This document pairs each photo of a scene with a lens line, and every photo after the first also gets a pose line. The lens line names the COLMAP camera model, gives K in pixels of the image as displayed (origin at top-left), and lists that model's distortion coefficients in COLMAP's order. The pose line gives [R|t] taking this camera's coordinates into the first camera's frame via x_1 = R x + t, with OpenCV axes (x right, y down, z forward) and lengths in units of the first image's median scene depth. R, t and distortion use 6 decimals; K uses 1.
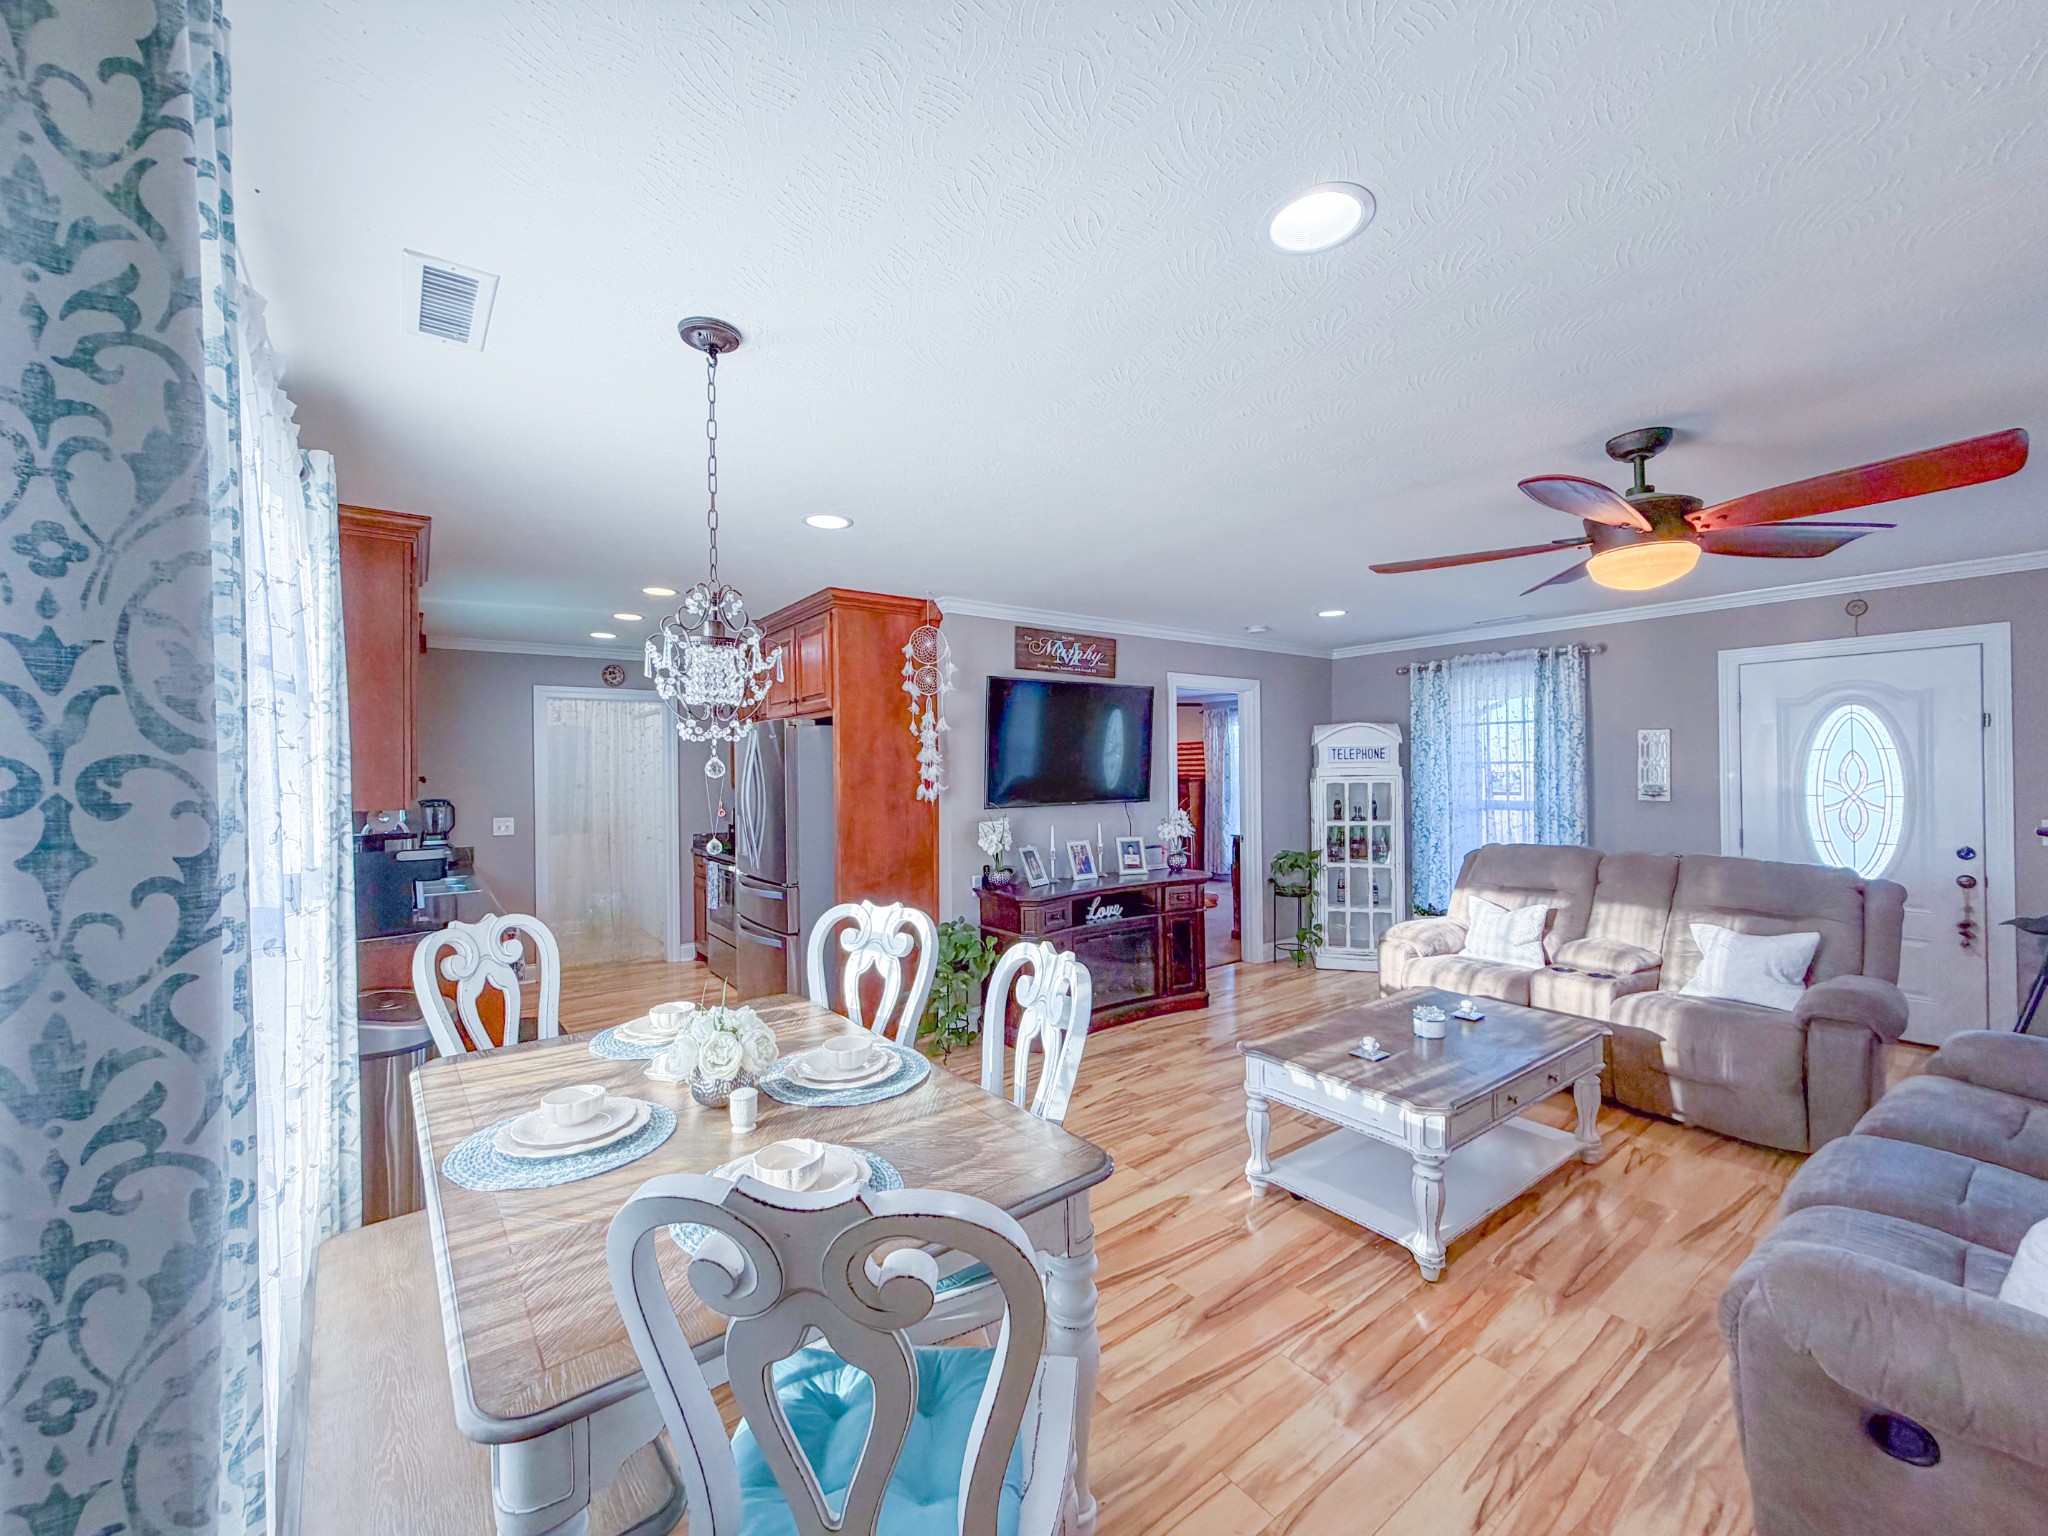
lens RADIAL K [[813.2, 0, 1024.0], [0, 813.2, 768.0], [0, 0, 1]] dist [0.000279, -0.000008]
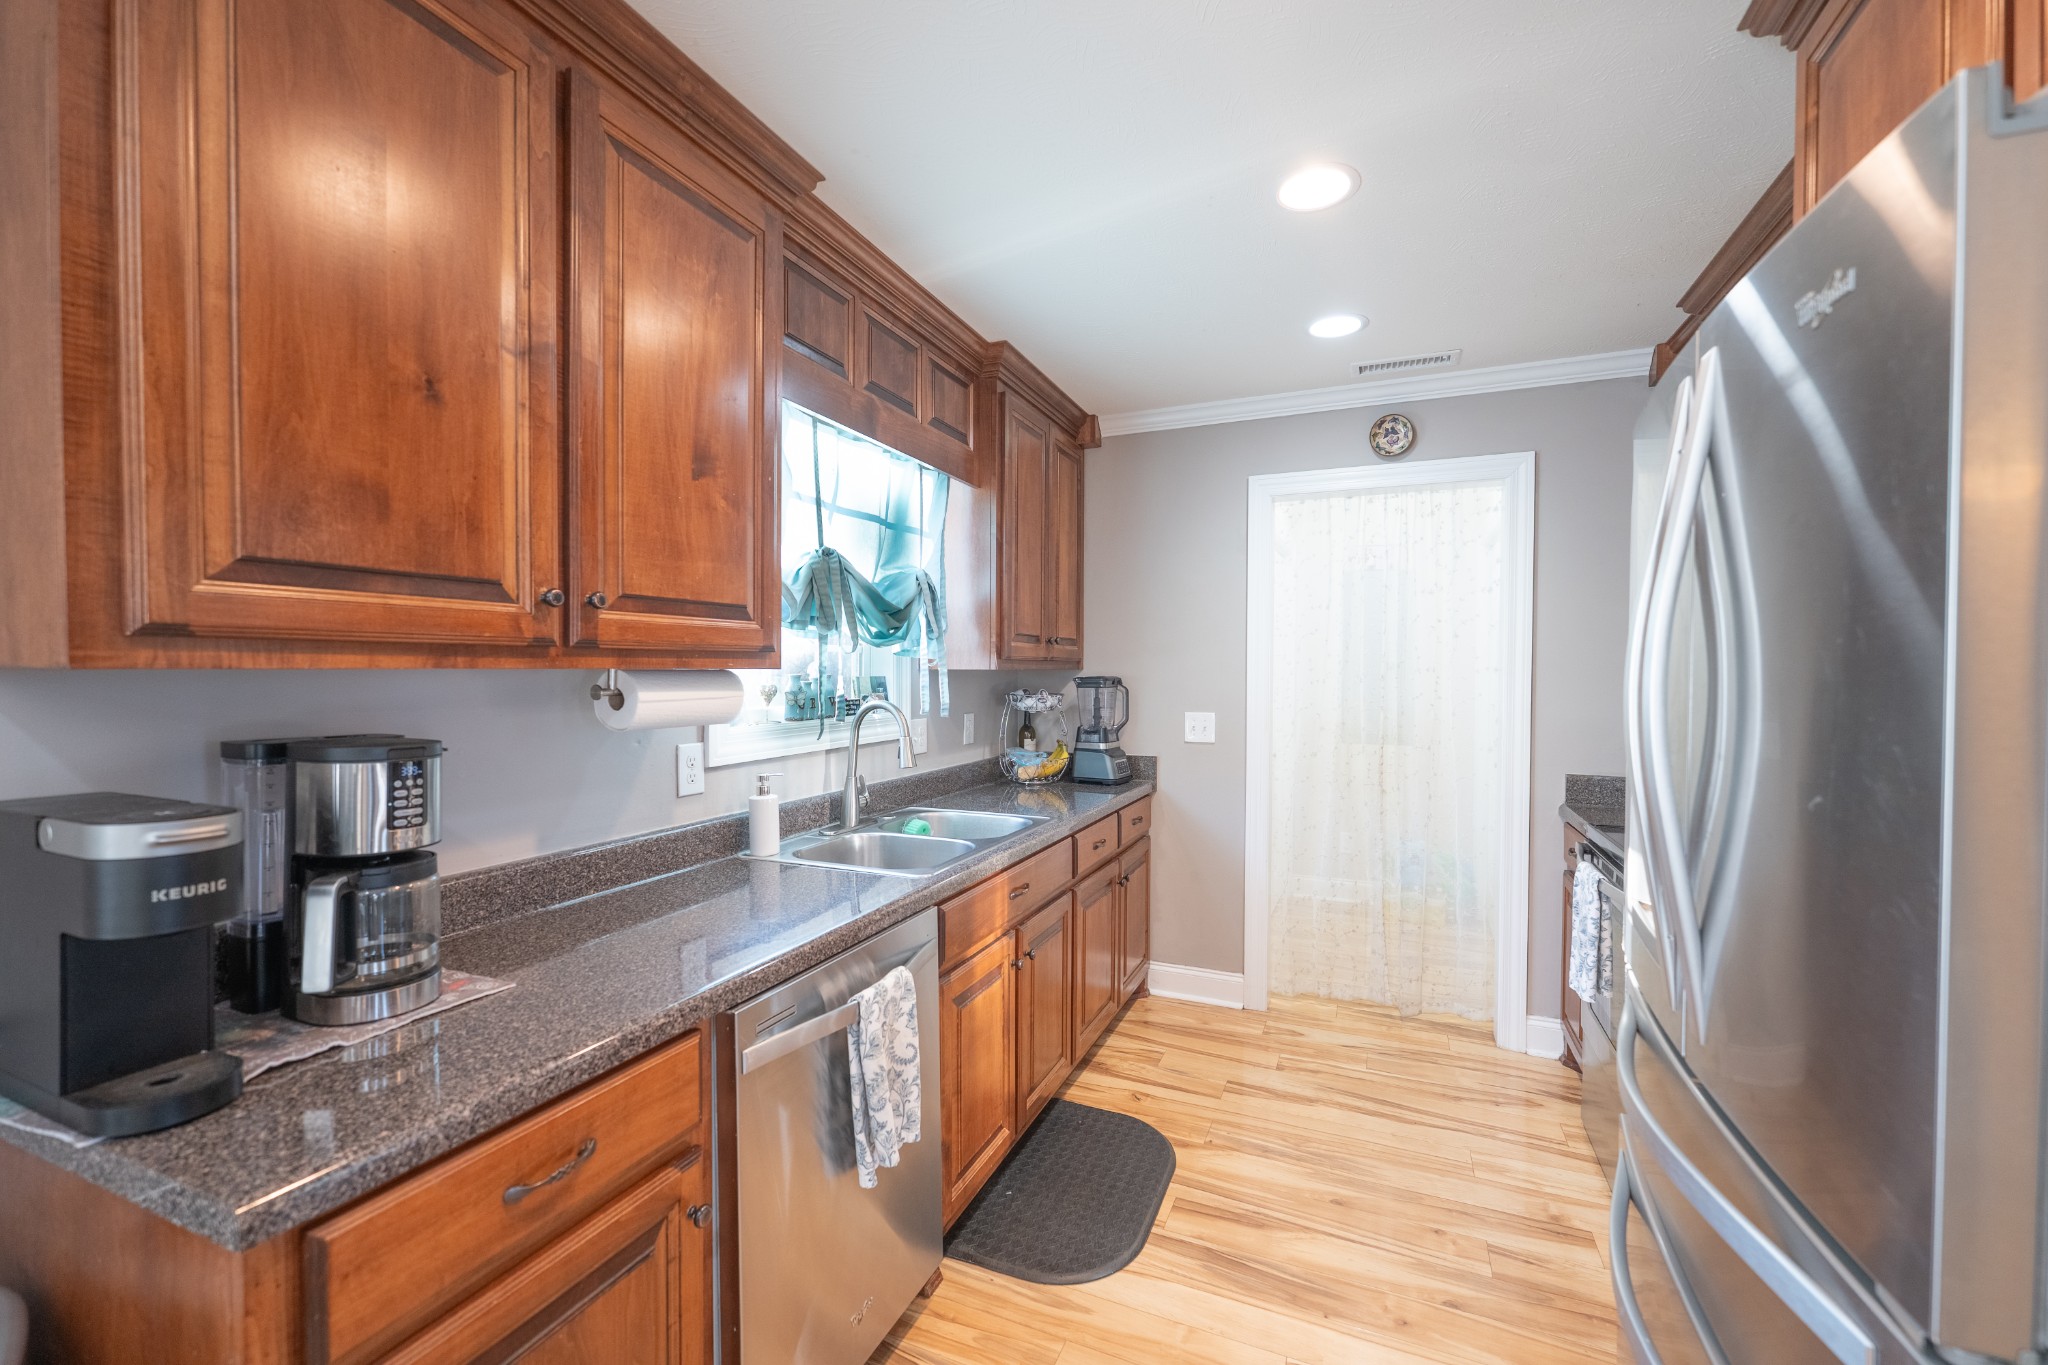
lens RADIAL K [[830.6, 0, 1024.0], [0, 830.6, 682.5], [0, 0, 1]] dist [-0.002227, -0.000126]
pose [[0.502175, 0.027986, -0.864313, -0.200212], [-0.008396, 0.999587, 0.027489, 0.026566], [0.864725, -0.006548, 0.502203, 0.623905]]
